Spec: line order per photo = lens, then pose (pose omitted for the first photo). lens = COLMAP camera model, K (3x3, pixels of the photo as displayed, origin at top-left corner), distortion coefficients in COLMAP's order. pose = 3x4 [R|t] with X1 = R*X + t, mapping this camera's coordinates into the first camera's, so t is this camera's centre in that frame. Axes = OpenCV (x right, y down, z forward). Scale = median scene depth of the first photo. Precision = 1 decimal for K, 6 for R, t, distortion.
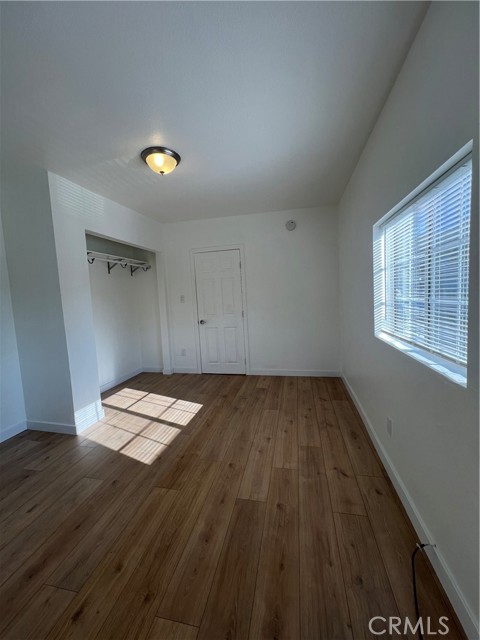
lens RADIAL K [[255.6, 0, 241.3], [0, 255.6, 318.8], [0, 0, 1]] dist [-0.001924, 0.000799]
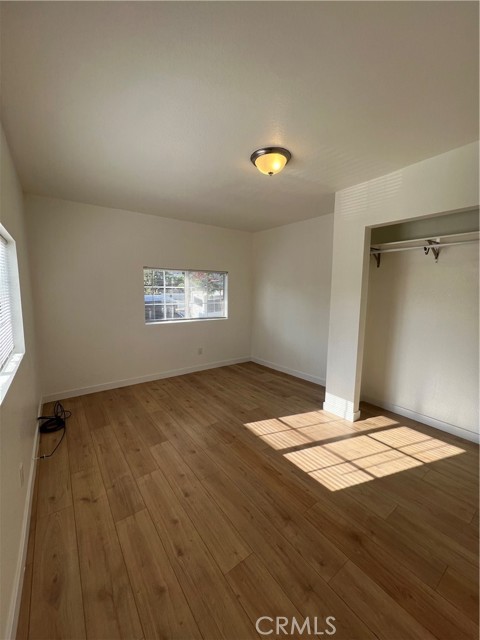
lens RADIAL K [[255.6, 0, 241.3], [0, 255.6, 318.8], [0, 0, 1]] dist [-0.001924, 0.000799]
pose [[-0.662150, 0.128697, -0.738237, 0.458372], [-0.045910, 0.976325, 0.211381, -0.206973], [0.747963, 0.173859, -0.640565, 1.393004]]
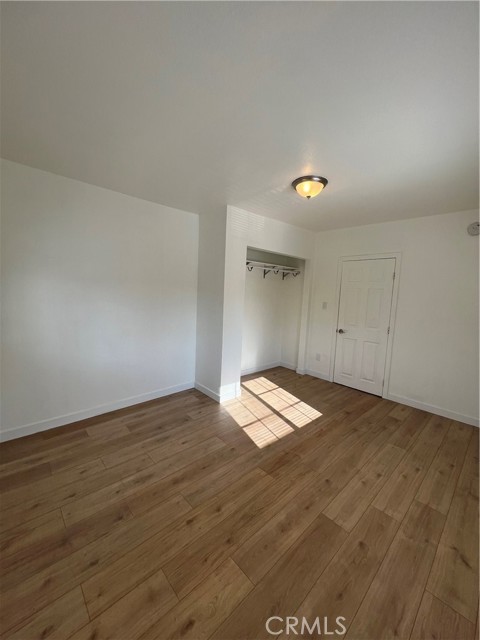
lens RADIAL K [[255.6, 0, 241.3], [0, 255.6, 318.8], [0, 0, 1]] dist [-0.001924, 0.000799]
pose [[0.820044, 0.142680, -0.554230, 0.117479], [-0.133009, 0.989421, 0.057915, -0.068514], [0.556630, 0.026225, 0.830346, -0.050937]]
